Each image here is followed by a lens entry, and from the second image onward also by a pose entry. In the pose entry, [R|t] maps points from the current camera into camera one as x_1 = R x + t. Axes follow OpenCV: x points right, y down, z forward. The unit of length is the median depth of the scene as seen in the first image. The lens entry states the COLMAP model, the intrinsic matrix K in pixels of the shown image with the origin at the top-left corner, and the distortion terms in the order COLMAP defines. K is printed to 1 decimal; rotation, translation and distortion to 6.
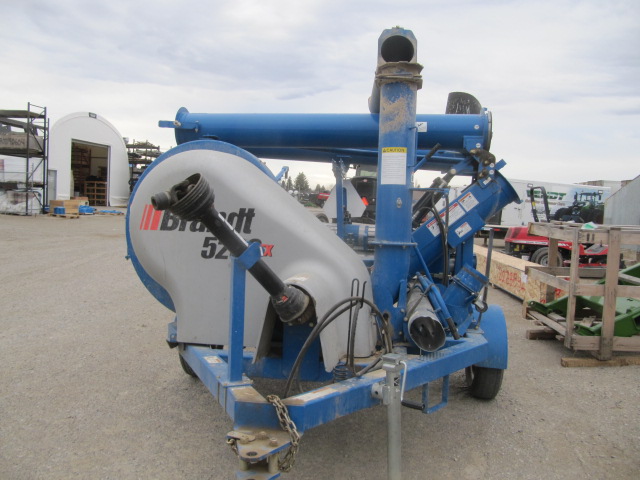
lens RADIAL K [[527.0, 0, 311.9], [0, 527.0, 239.2], [0, 0, 1]] dist [-0.033724, 0.004161]
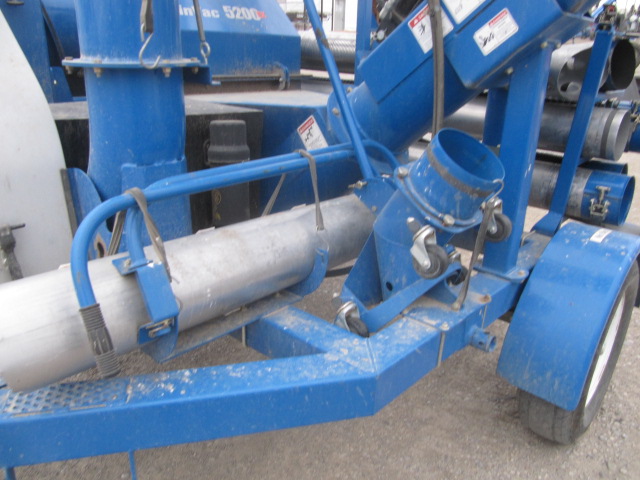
lens RADIAL K [[531.1, 0, 313.0], [0, 531.1, 238.5], [0, 0, 1]] dist [-0.047435, 0.007480]
pose [[0.837248, 0.176631, -0.517510, 0.349662], [-0.016046, 0.953923, 0.299624, 0.009414], [0.546588, -0.242556, 0.801504, 0.548855]]
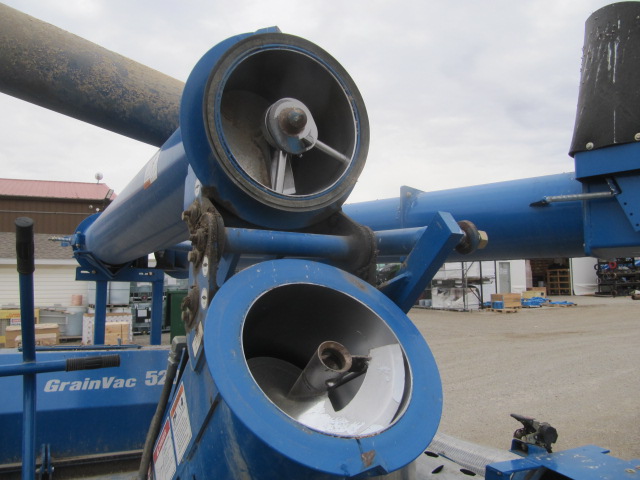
lens RADIAL K [[531.1, 0, 313.0], [0, 531.1, 238.5], [0, 0, 1]] dist [-0.047435, 0.007480]
pose [[0.612412, -0.124499, -0.780674, 0.474790], [-0.004847, 0.986911, -0.161192, -0.103037], [0.790524, 0.102500, 0.603792, 0.794075]]
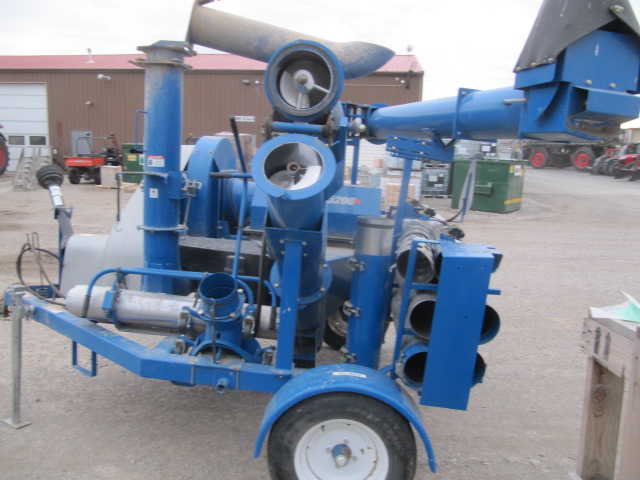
lens RADIAL K [[531.1, 0, 313.0], [0, 531.1, 238.5], [0, 0, 1]] dist [-0.047435, 0.007480]
pose [[0.080674, 0.119151, -0.989593, 0.879281], [-0.095430, 0.989192, 0.111323, -0.082659], [0.992162, 0.085456, 0.091173, 0.887803]]
